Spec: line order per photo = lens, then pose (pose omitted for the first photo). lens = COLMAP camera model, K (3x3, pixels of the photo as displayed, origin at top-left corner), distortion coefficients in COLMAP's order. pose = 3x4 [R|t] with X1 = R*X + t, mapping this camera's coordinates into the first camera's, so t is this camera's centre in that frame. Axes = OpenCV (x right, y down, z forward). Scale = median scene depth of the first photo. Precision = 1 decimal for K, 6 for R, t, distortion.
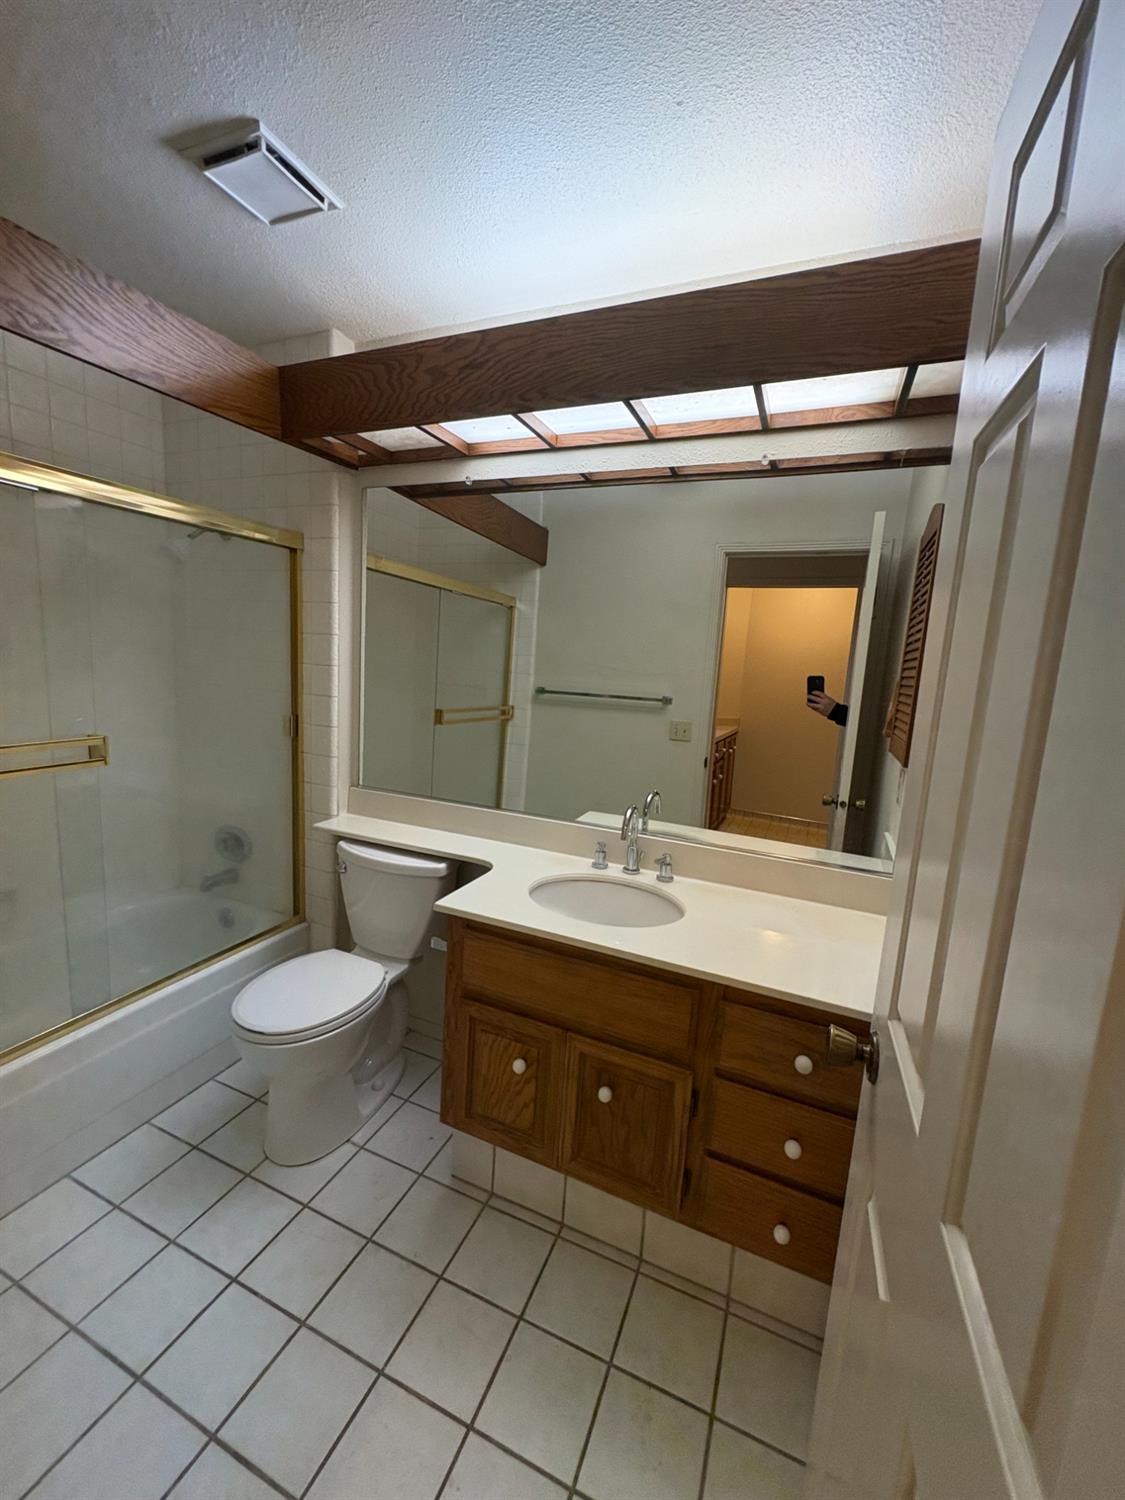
lens RADIAL K [[596.3, 0, 563.2], [0, 596.3, 748.6], [0, 0, 1]] dist [-0.000176, 0.000261]
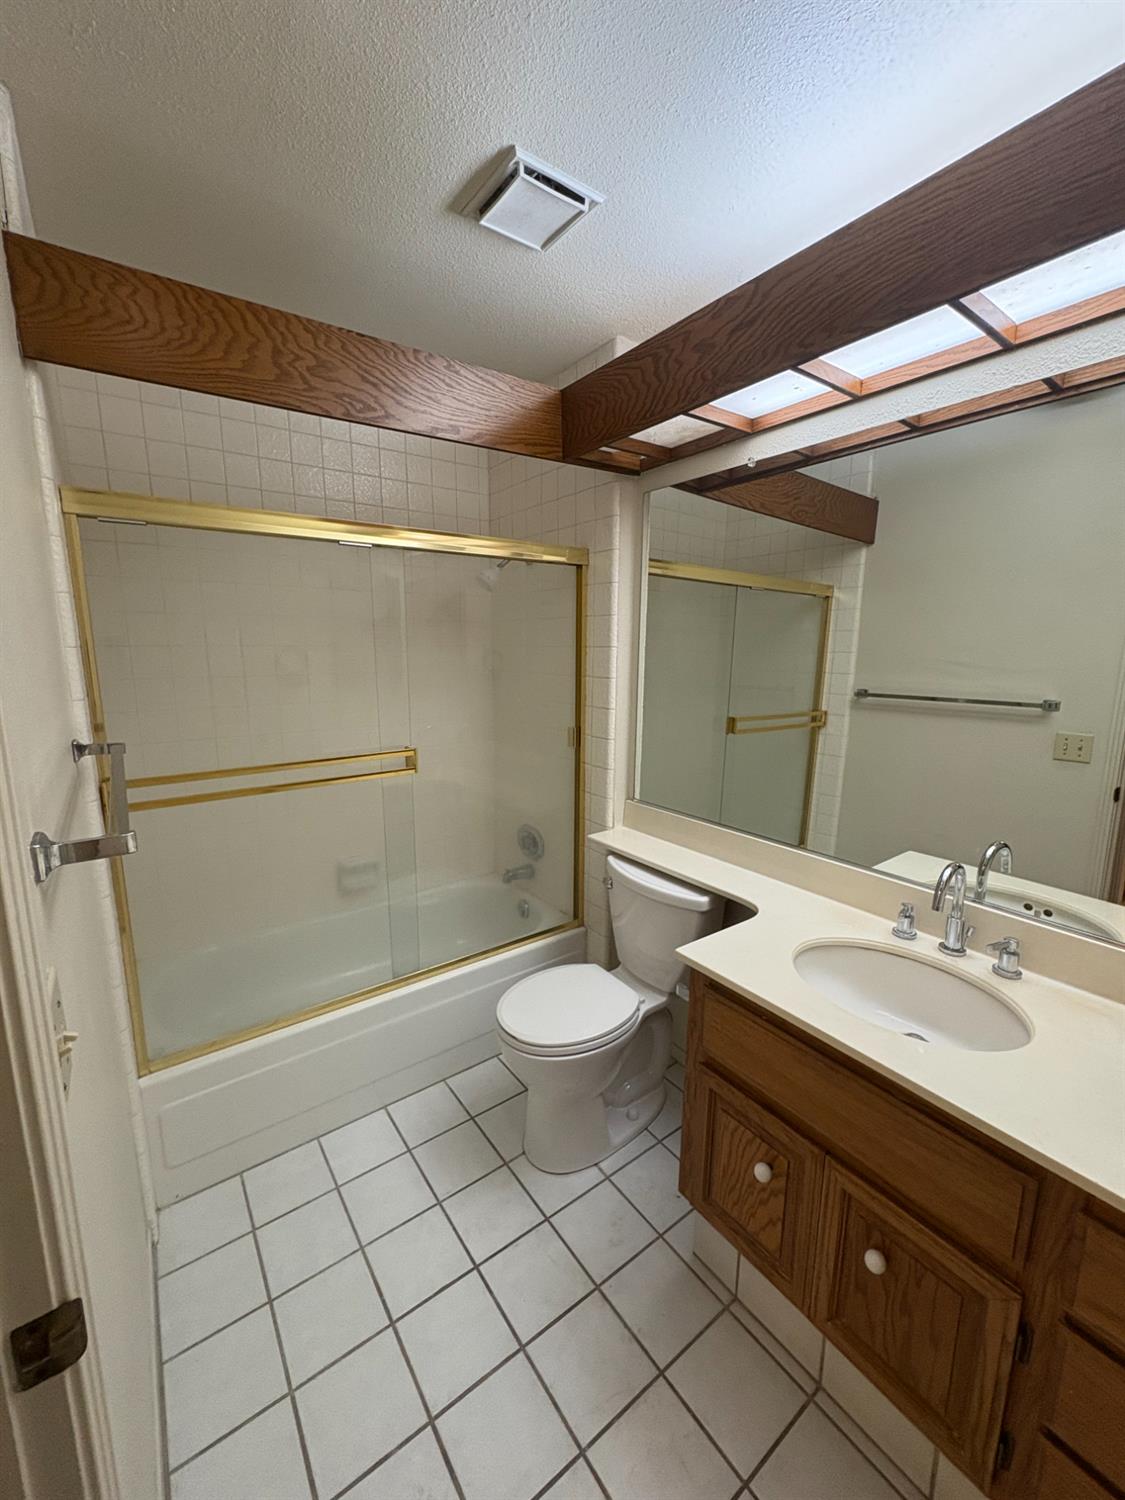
lens RADIAL K [[596.3, 0, 561.7], [0, 596.3, 750.5], [0, 0, 1]] dist [-0.000176, 0.000261]
pose [[0.858146, 0.033176, -0.512333, 0.072479], [-0.028827, 0.999449, 0.016435, -0.040571], [0.512596, 0.000665, 0.858630, 0.128254]]
